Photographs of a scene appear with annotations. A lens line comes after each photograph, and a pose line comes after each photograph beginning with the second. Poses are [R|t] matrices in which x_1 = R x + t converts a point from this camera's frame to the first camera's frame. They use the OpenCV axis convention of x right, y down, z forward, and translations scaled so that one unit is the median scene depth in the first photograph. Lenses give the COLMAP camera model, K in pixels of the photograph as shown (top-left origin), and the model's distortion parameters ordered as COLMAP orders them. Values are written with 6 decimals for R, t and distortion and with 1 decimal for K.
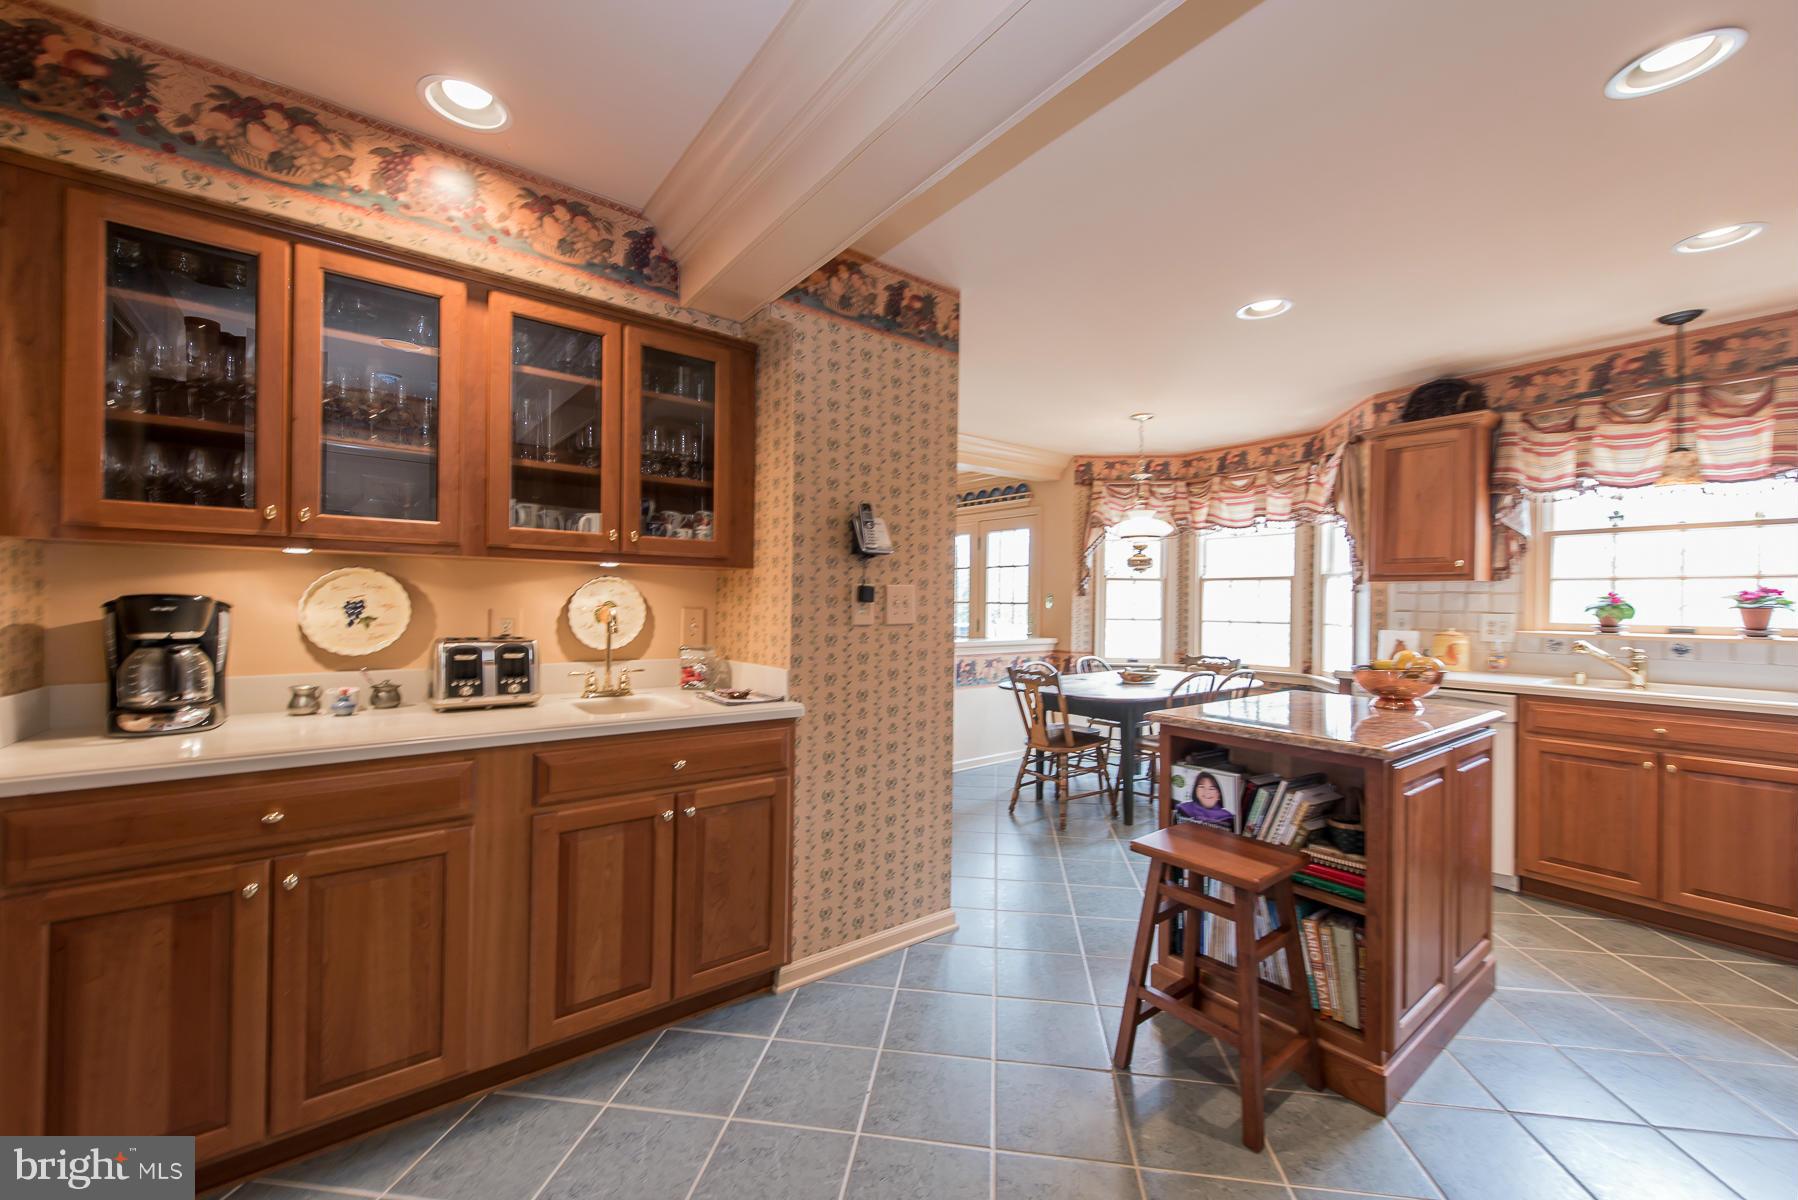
lens RADIAL K [[701.2, 0, 900.6], [0, 701.2, 604.0], [0, 0, 1]] dist [0.018535, -0.005904]
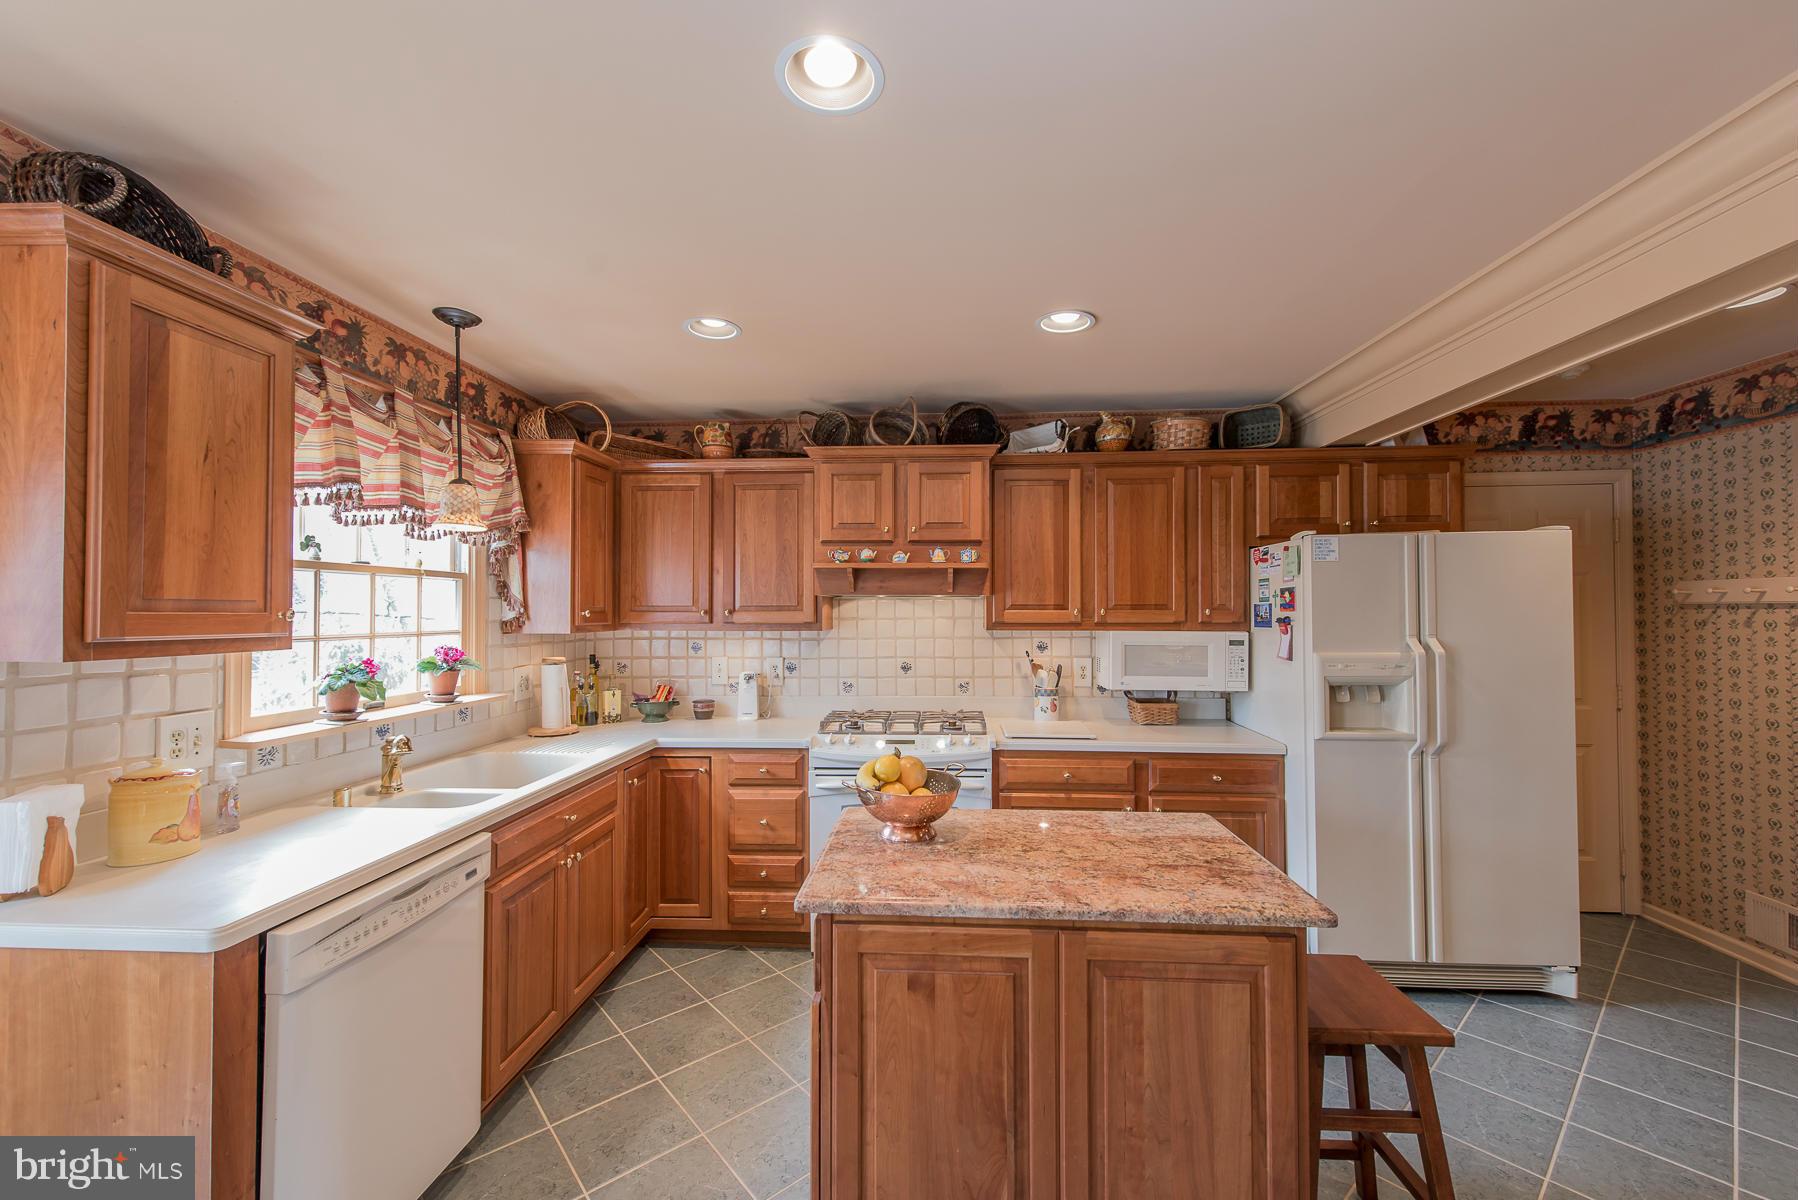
lens RADIAL K [[722.1, 0, 899.0], [0, 722.1, 600.0], [0, 0, 1]] dist [0.019785, -0.006518]
pose [[-0.752256, 0.003055, 0.658863, 0.137784], [-0.001882, 0.999975, -0.006786, -0.062102], [-0.658868, -0.006345, -0.752232, 1.054647]]
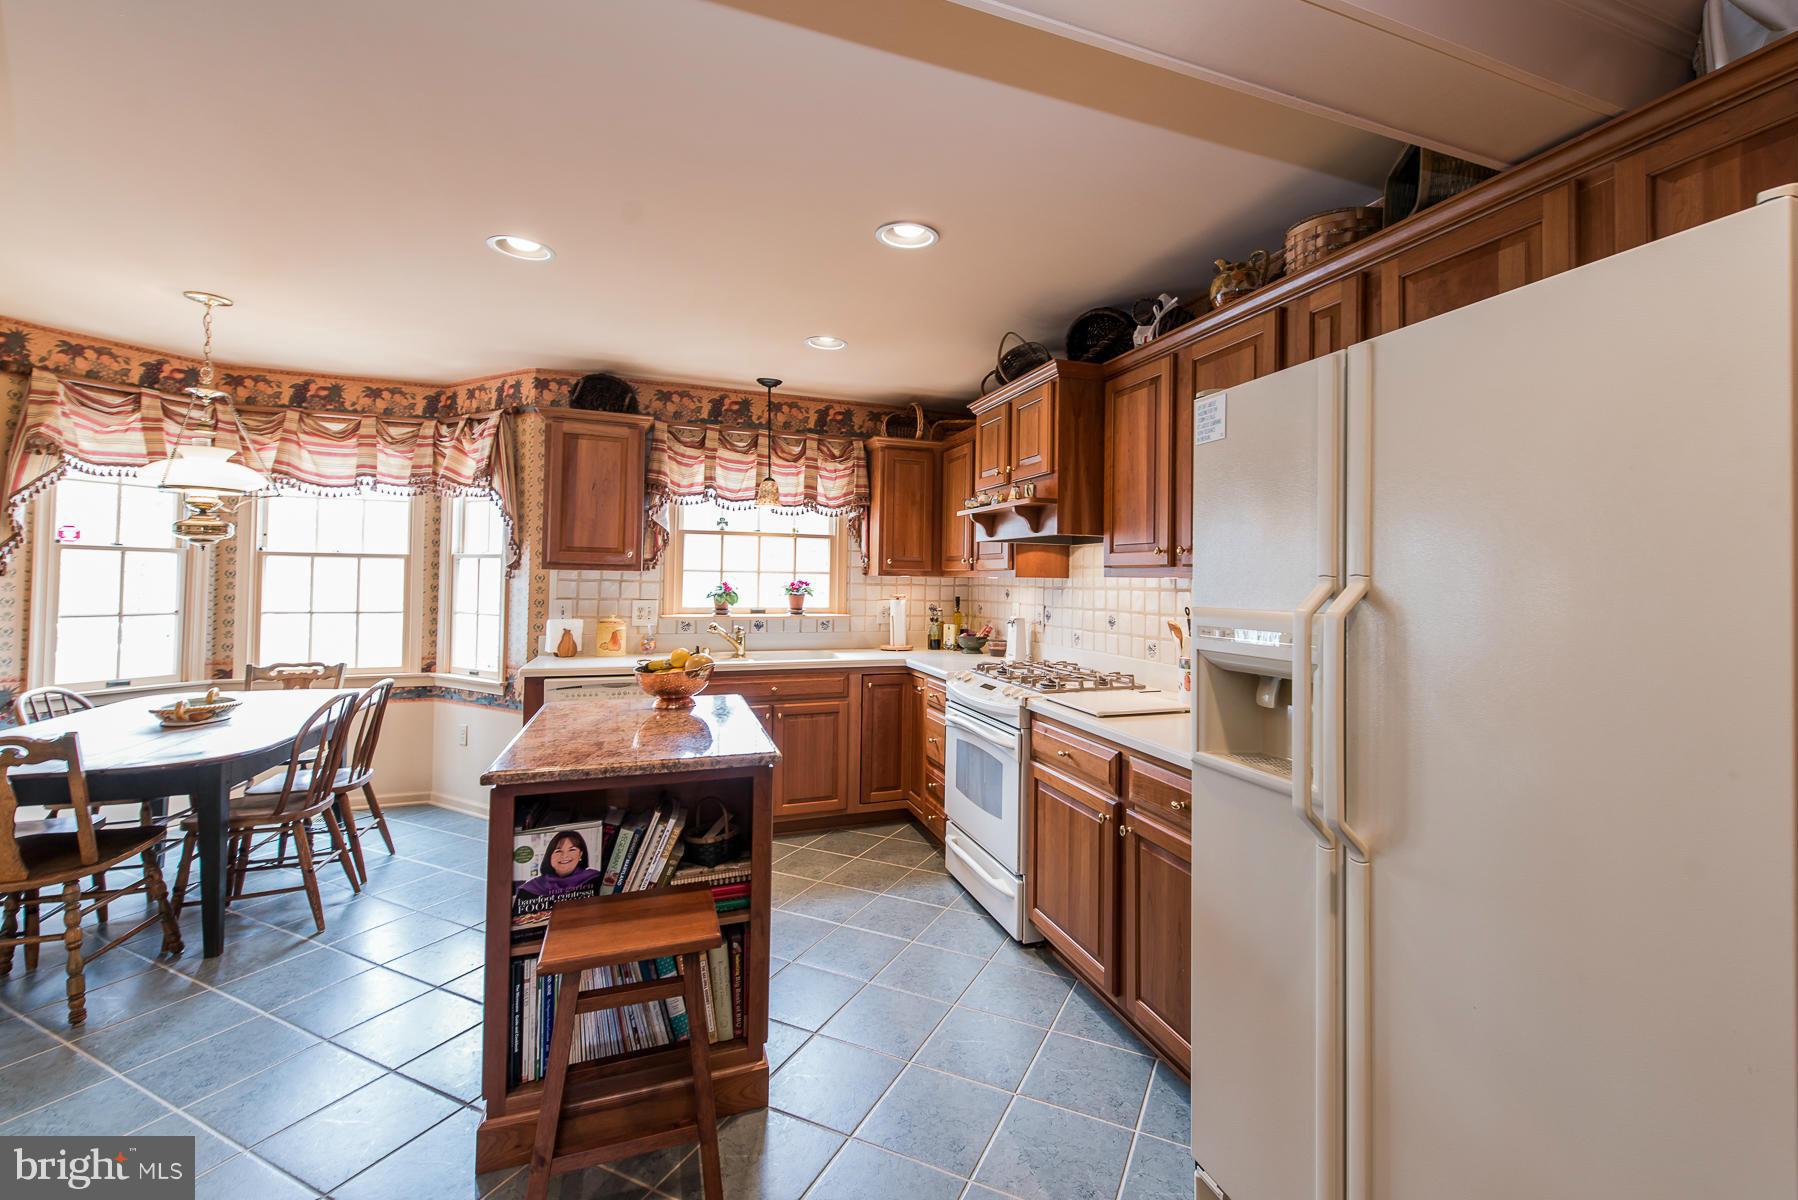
lens RADIAL K [[754.9, 0, 953.6], [0, 754.9, 570.0], [0, 0, 1]] dist [0.018094, -0.006287]
pose [[0.280083, 0.008110, 0.959941, -0.157164], [-0.009236, 0.999941, -0.005753, -0.031158], [-0.959931, -0.007254, 0.280141, 0.206728]]
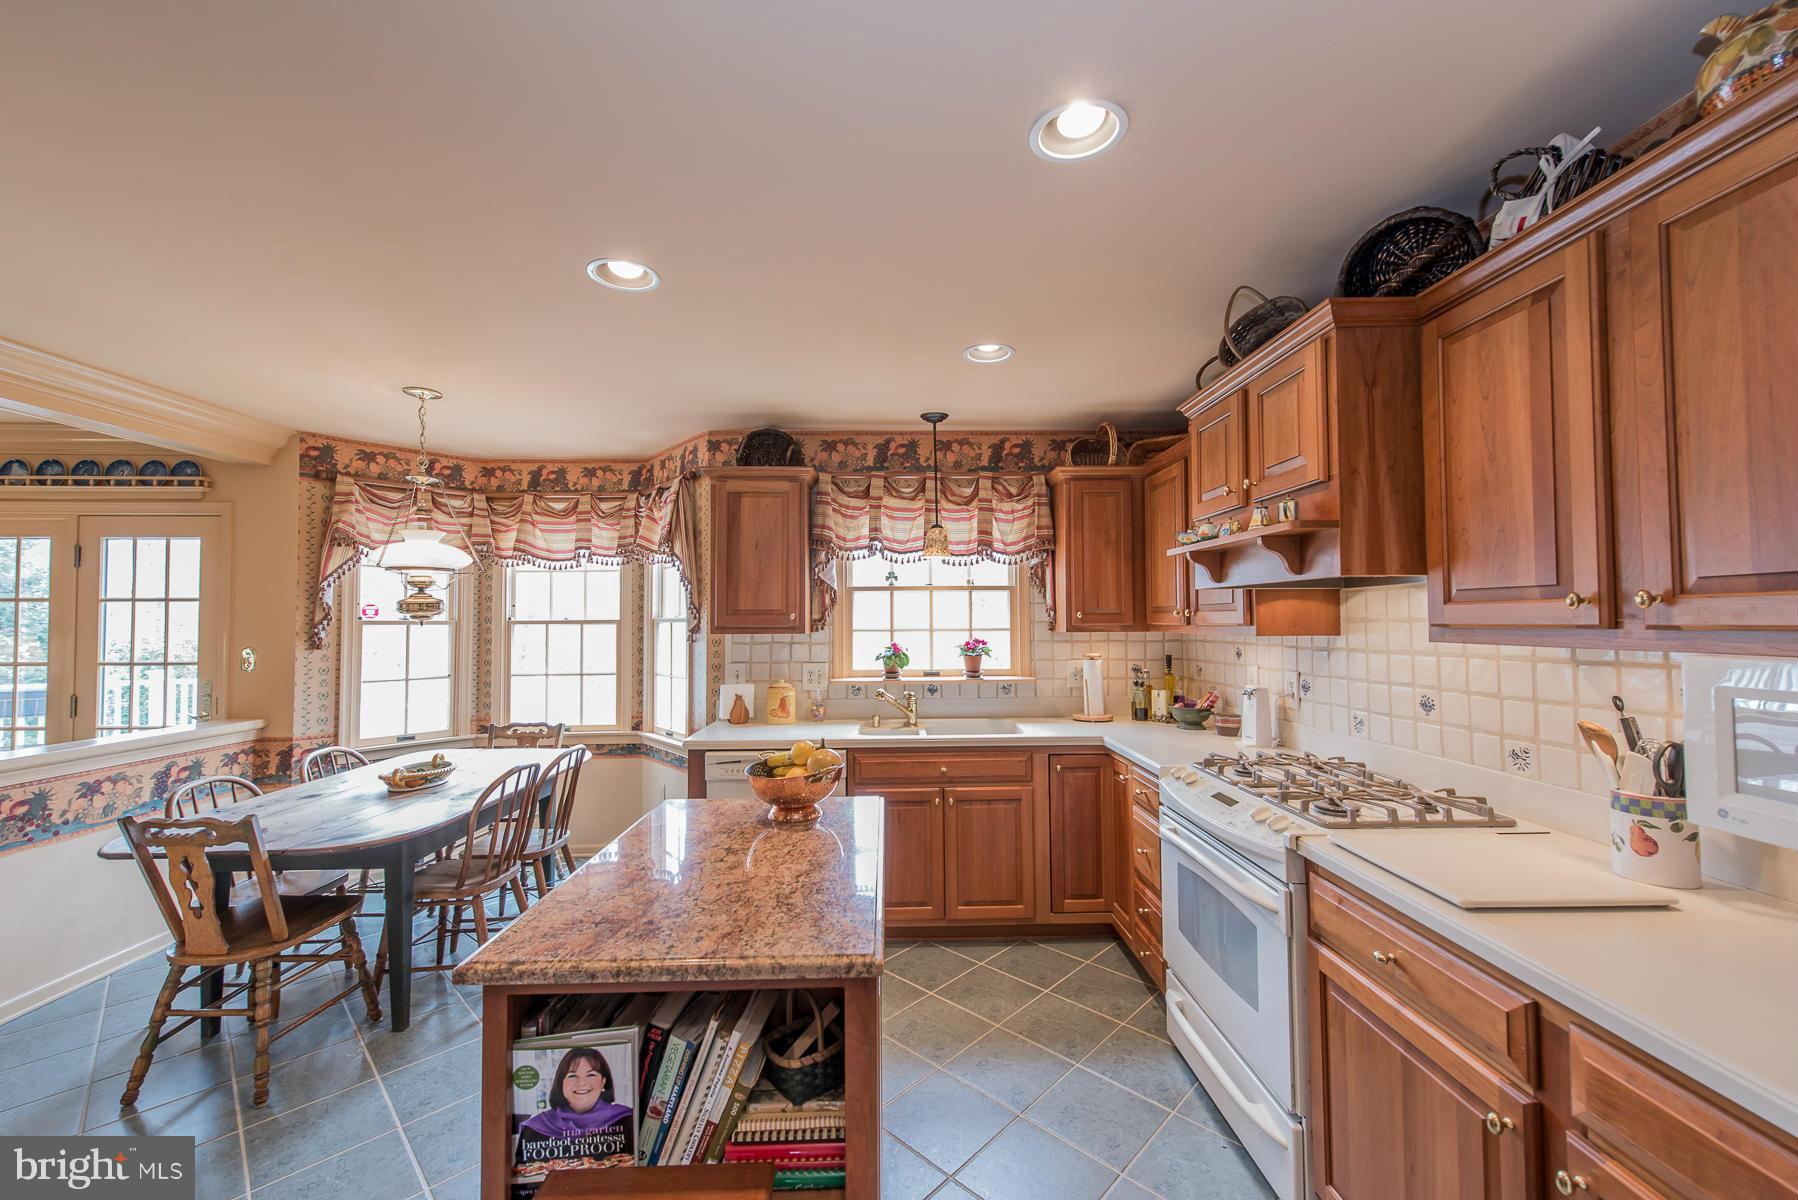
lens RADIAL K [[701.2, 0, 900.6], [0, 701.2, 604.0], [0, 0, 1]] dist [0.018535, -0.005904]
pose [[0.592923, 0.007061, 0.805228, 0.083899], [0.015427, 0.999678, -0.020125, -0.050647], [-0.805111, 0.024355, 0.592624, 0.282794]]
